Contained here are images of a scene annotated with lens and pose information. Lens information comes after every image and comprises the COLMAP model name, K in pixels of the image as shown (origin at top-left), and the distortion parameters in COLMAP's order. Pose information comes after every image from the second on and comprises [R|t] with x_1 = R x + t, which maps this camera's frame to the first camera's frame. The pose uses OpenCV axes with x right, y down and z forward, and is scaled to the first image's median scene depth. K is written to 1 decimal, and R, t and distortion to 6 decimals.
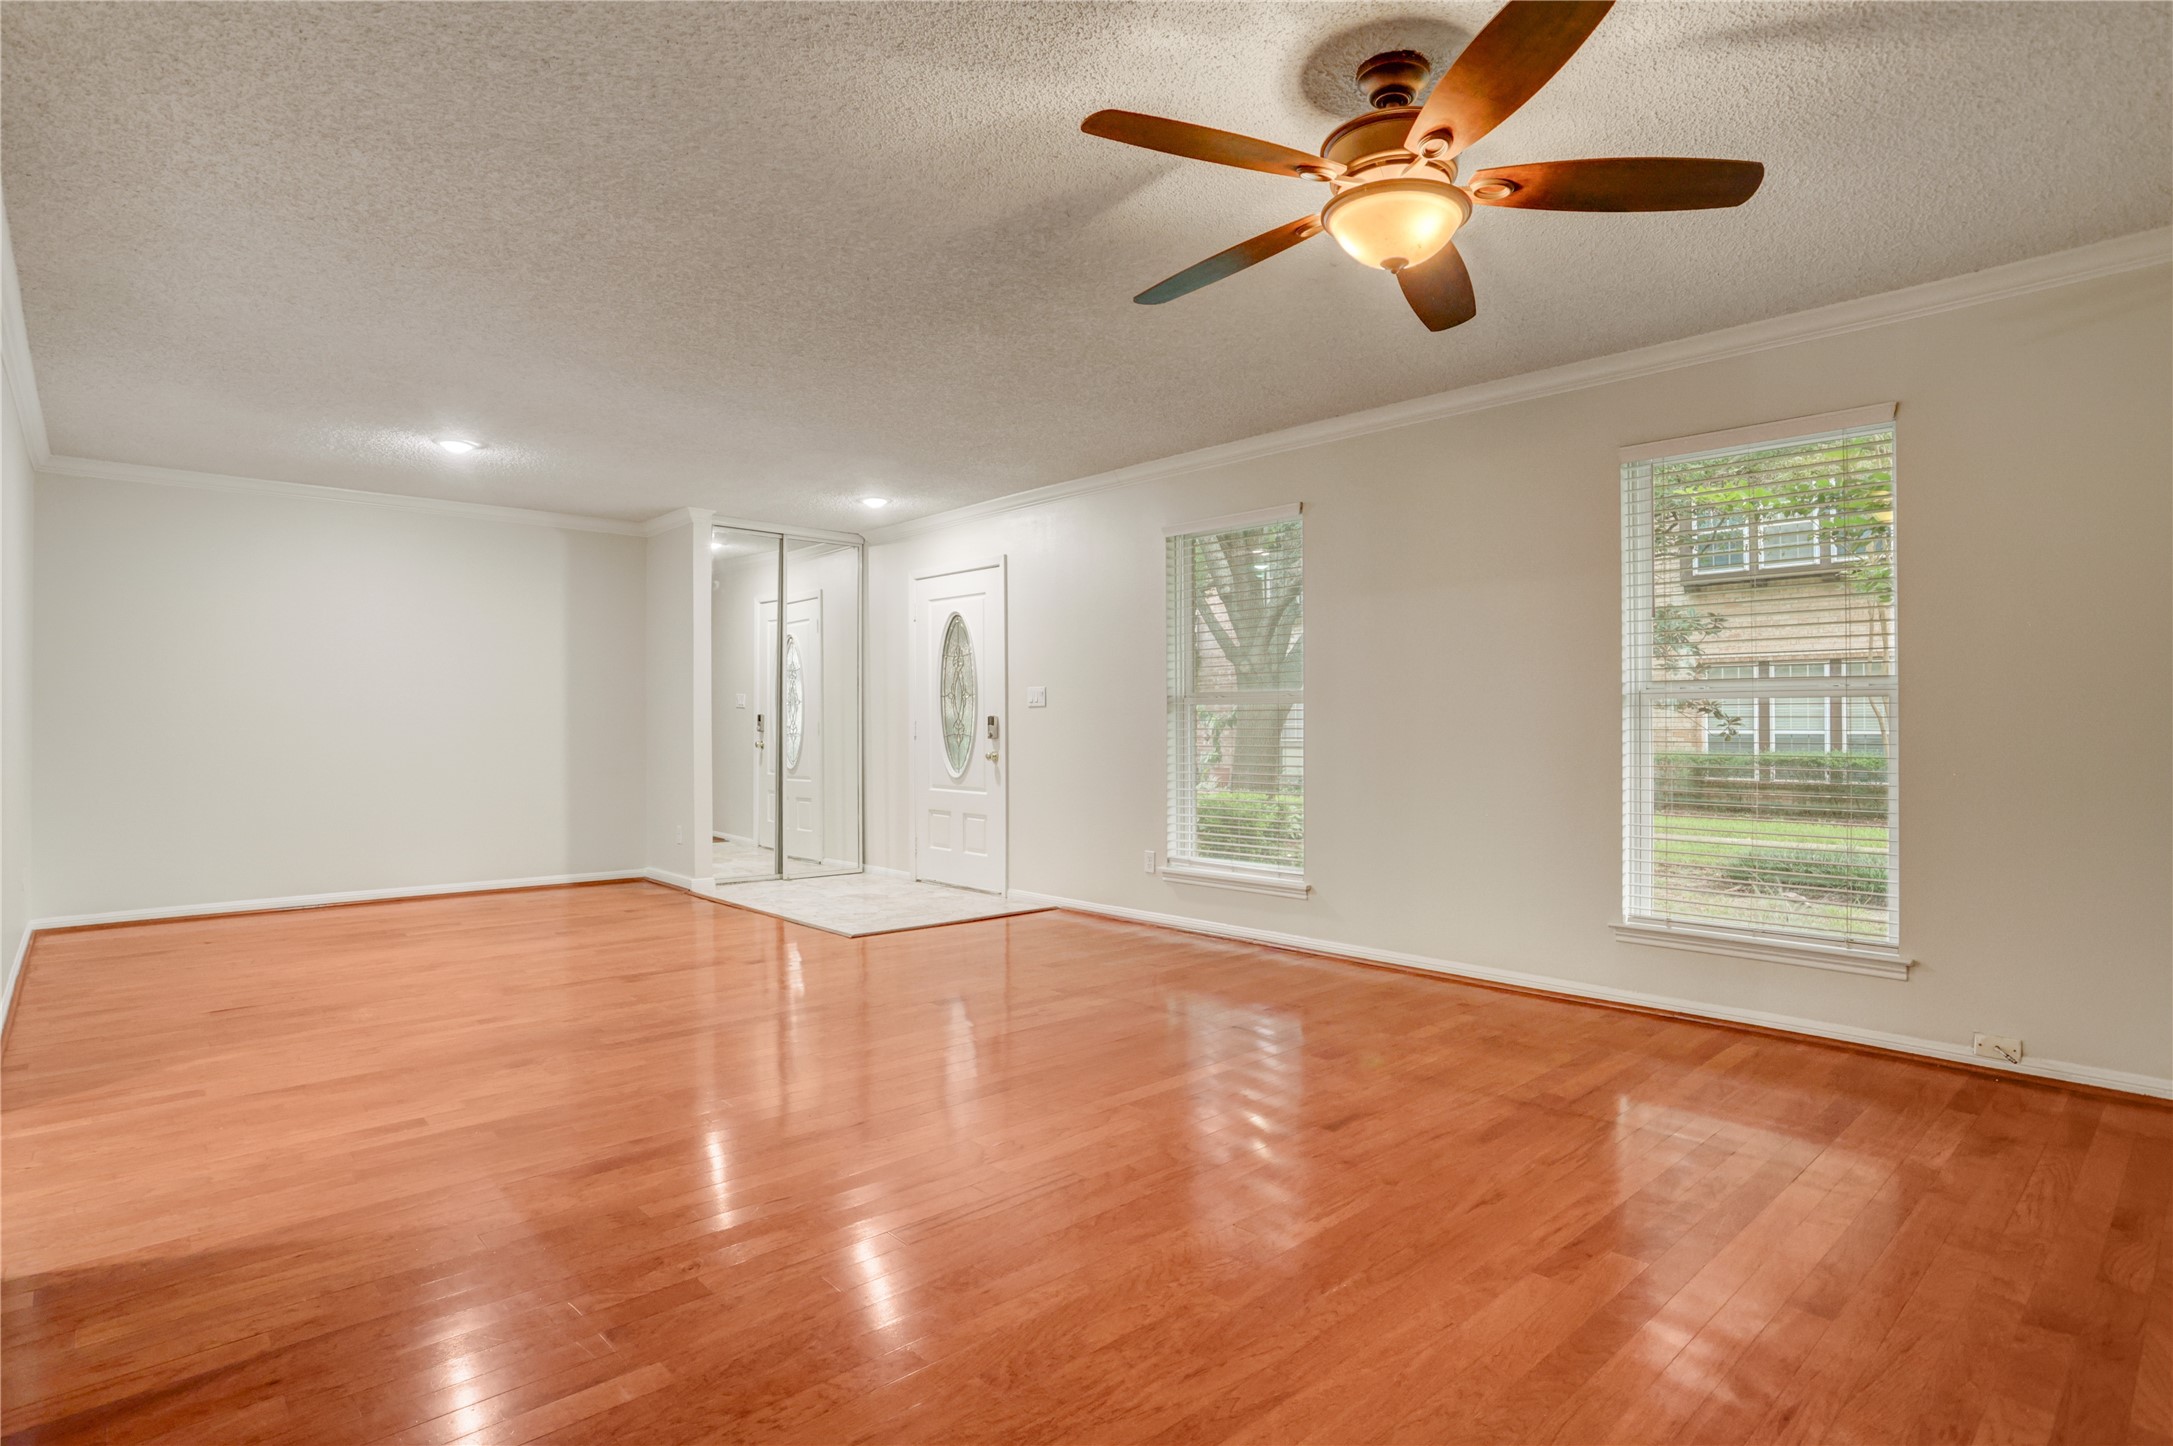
lens RADIAL K [[1124.1, 0, 1178.6], [0, 1124.1, 723.5], [0, 0, 1]] dist [-0.065353, 0.000143]
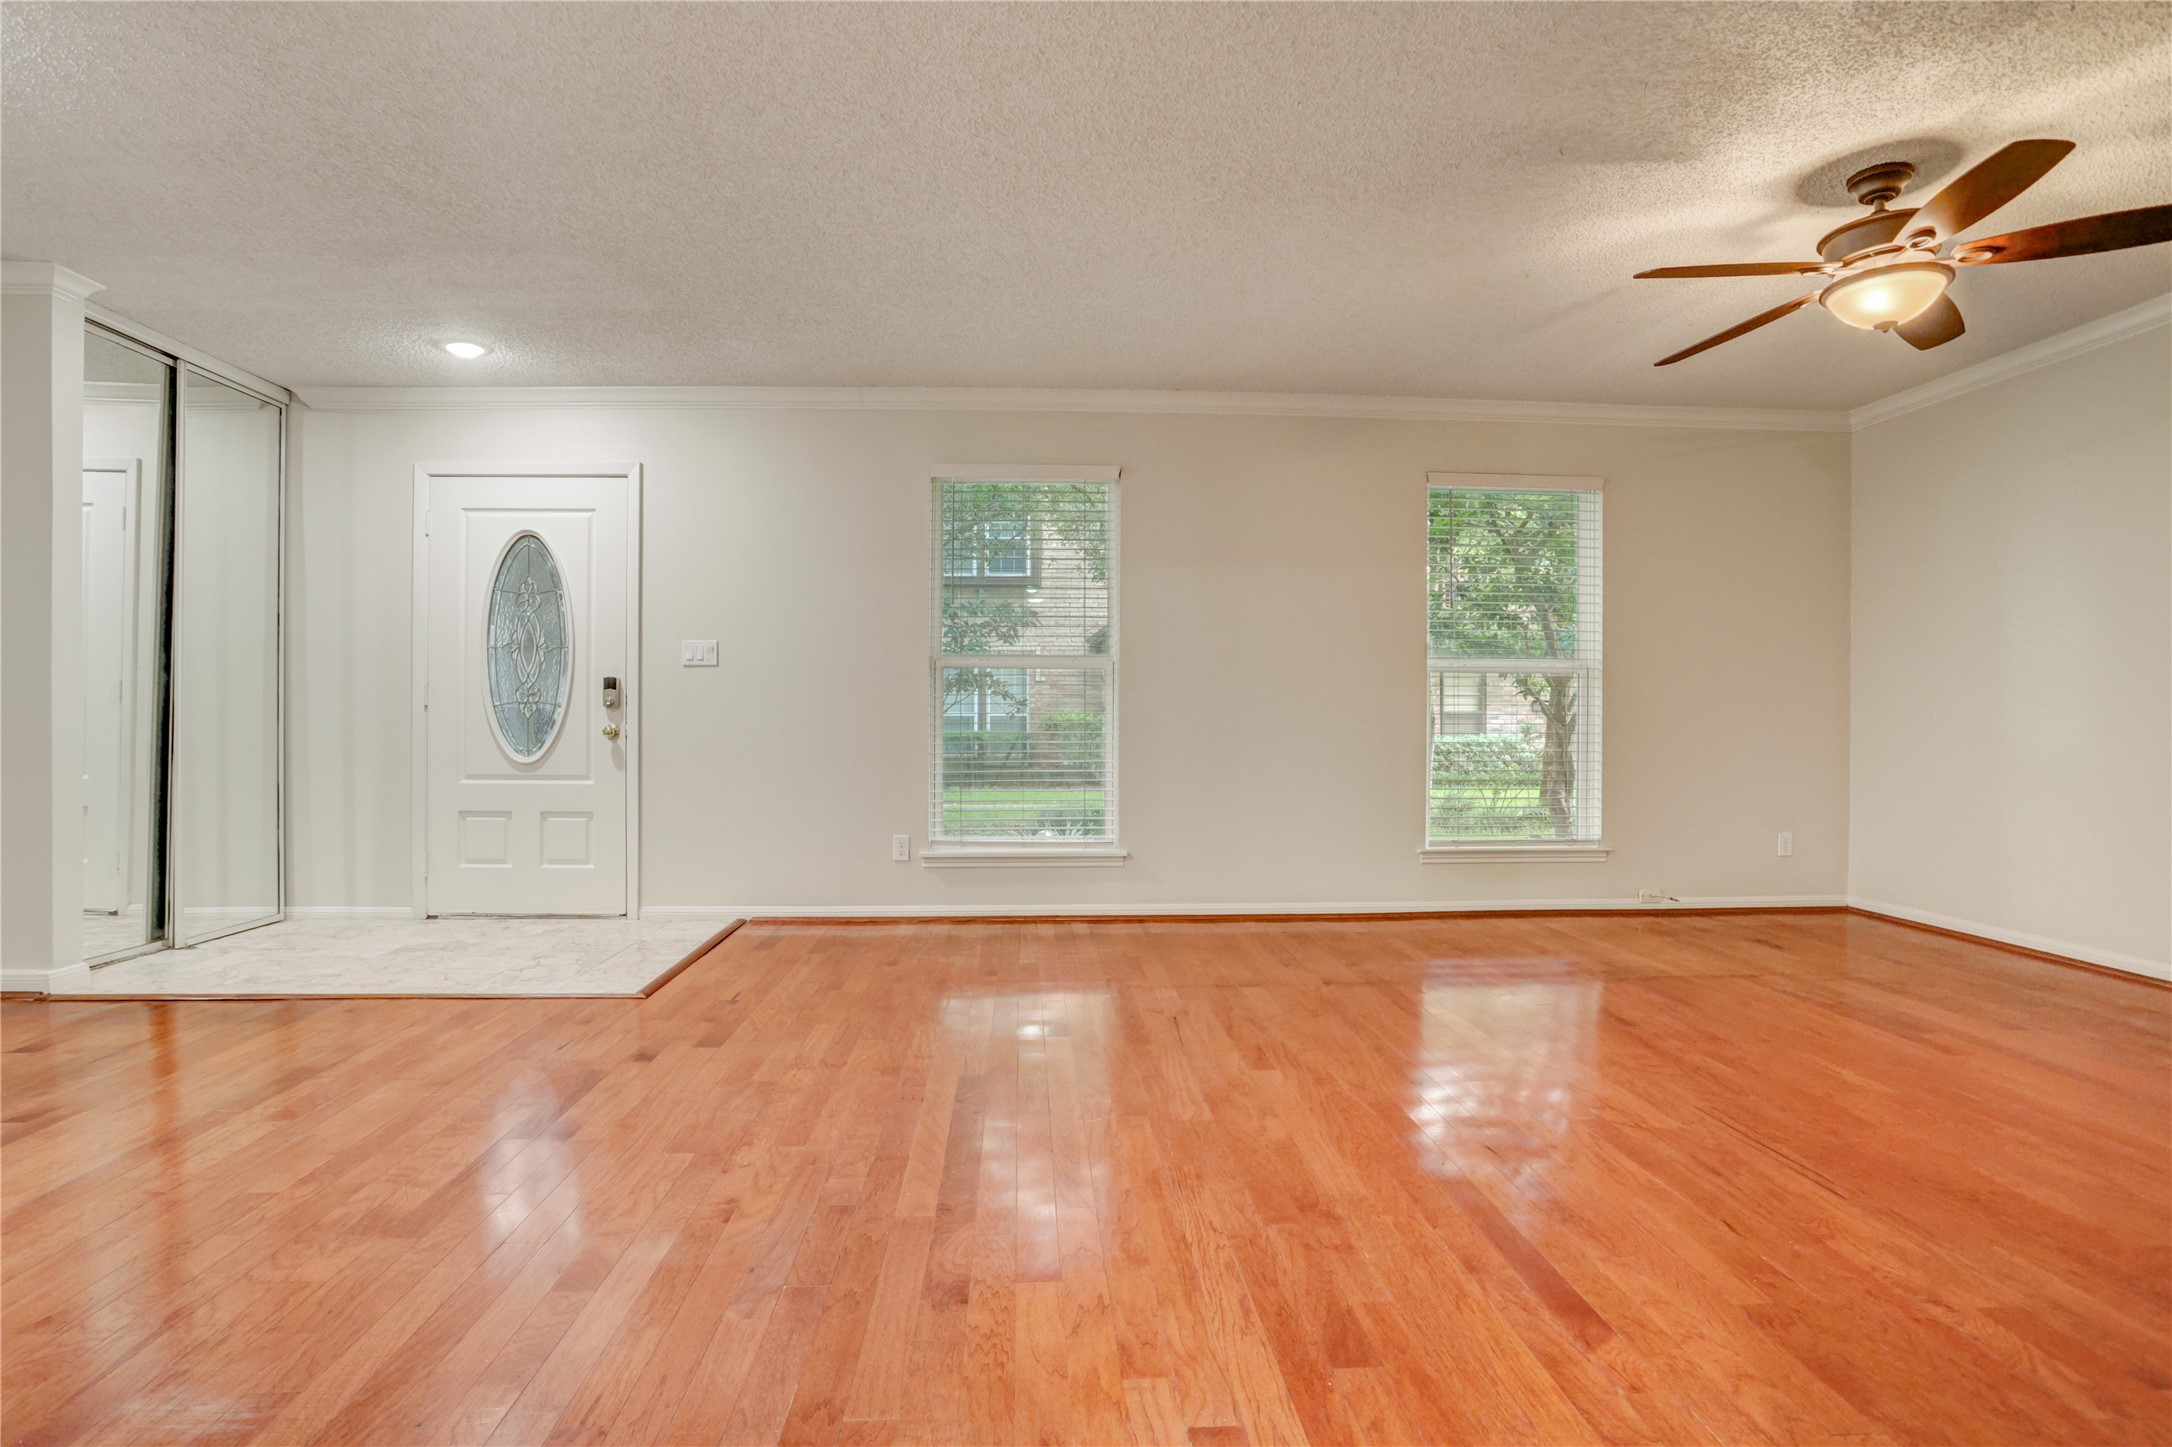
lens RADIAL K [[1050.6, 0, 1078.7], [0, 1050.6, 714.2], [0, 0, 1]] dist [-0.076428, 0.031981]
pose [[0.677096, -0.000758, 0.735894, -0.460694], [0.000435, 1.000000, 0.000630, 0.017308], [-0.735894, -0.000107, 0.677097, 0.310114]]
